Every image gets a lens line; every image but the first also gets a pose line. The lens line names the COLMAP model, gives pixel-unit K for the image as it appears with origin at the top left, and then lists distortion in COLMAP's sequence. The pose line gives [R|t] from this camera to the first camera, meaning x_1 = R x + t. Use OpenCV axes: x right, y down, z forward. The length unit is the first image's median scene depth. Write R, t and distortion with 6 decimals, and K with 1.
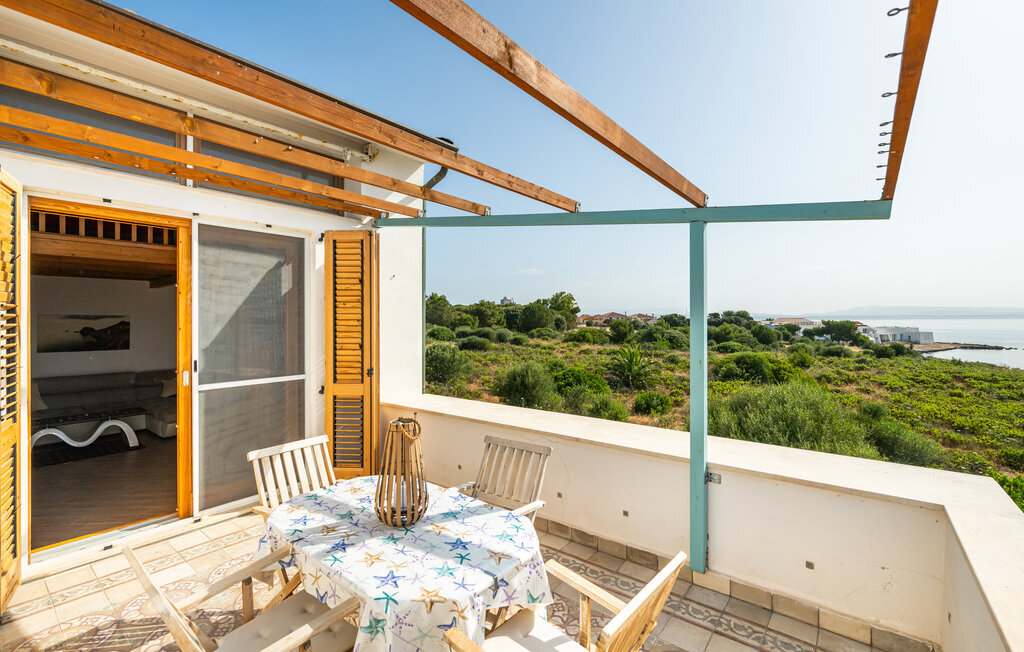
lens RADIAL K [[444.1, 0, 512.0], [0, 444.1, 326.0], [0, 0, 1]] dist [-0.001682, -0.000179]
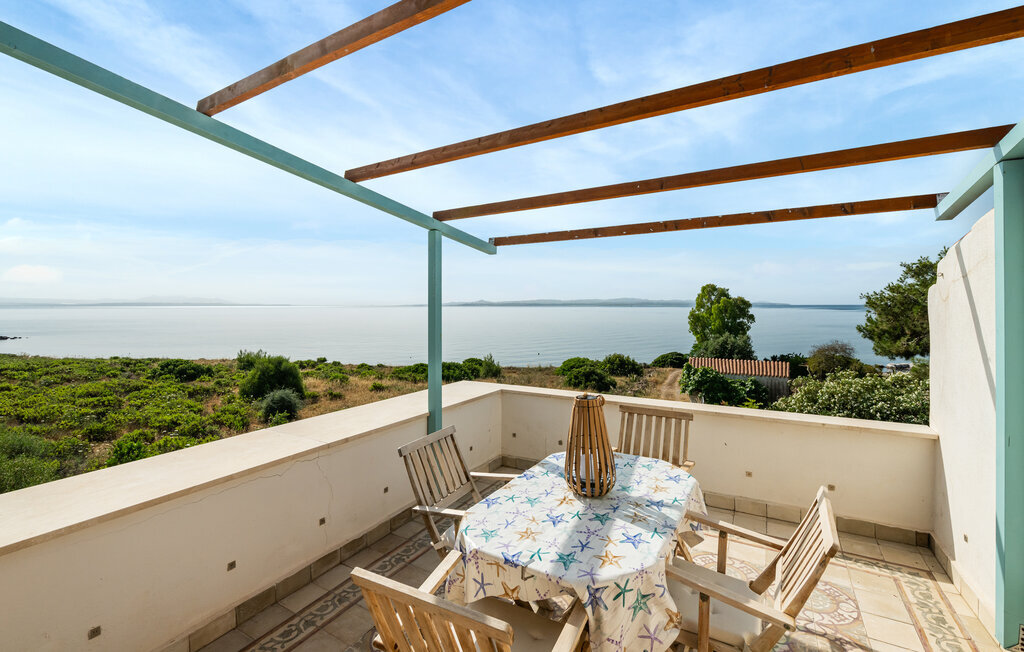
lens RADIAL K [[430.6, 0, 511.5], [0, 430.6, 307.5], [0, 0, 1]] dist [0.001524, 0.000069]
pose [[-0.146030, 0.006796, 0.989257, -1.222979], [0.012229, 0.999912, -0.005064, 0.005189], [-0.989205, 0.011358, -0.146100, 1.319234]]
